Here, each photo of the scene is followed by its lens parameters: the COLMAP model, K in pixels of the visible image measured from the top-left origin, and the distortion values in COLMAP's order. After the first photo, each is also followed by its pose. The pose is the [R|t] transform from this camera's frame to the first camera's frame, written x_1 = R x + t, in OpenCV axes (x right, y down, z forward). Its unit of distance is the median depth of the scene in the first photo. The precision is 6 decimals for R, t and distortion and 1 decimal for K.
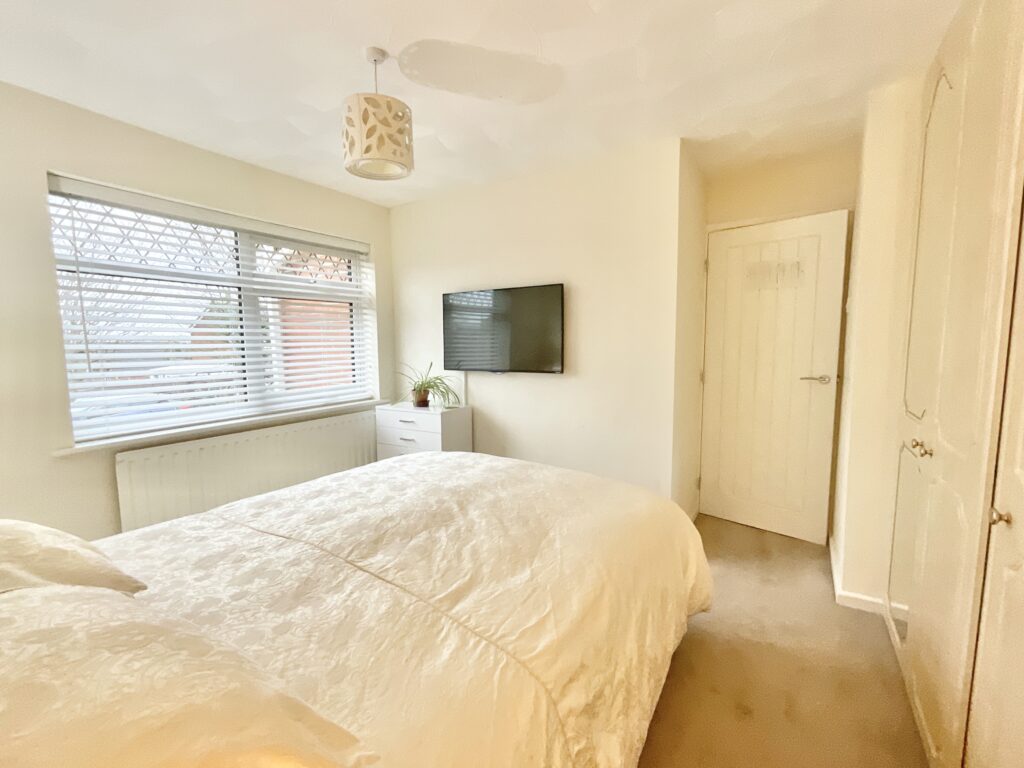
lens RADIAL K [[419.8, 0, 512.0], [0, 419.8, 384.0], [0, 0, 1]] dist [0.000857, -0.000673]
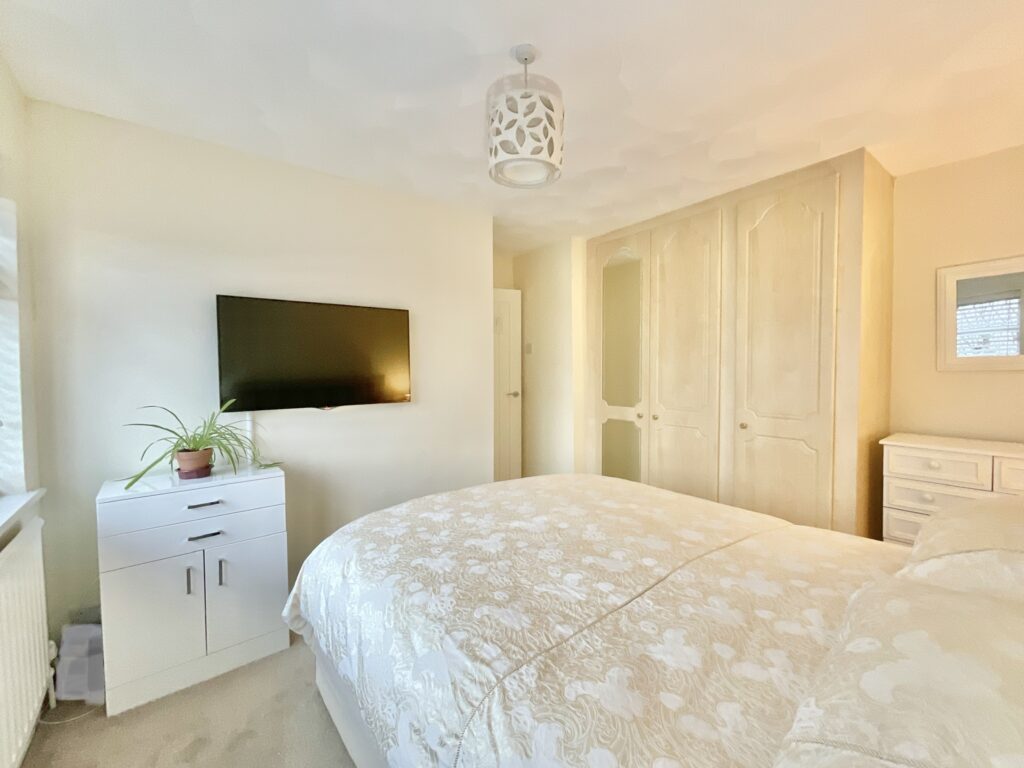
lens RADIAL K [[419.8, 0, 512.0], [0, 419.8, 384.0], [0, 0, 1]] dist [0.000857, -0.000673]
pose [[0.423971, -0.028799, 0.905218, -0.635408], [0.097524, 0.995134, -0.014017, -0.029026], [-0.900410, 0.094223, 0.424716, 0.378757]]
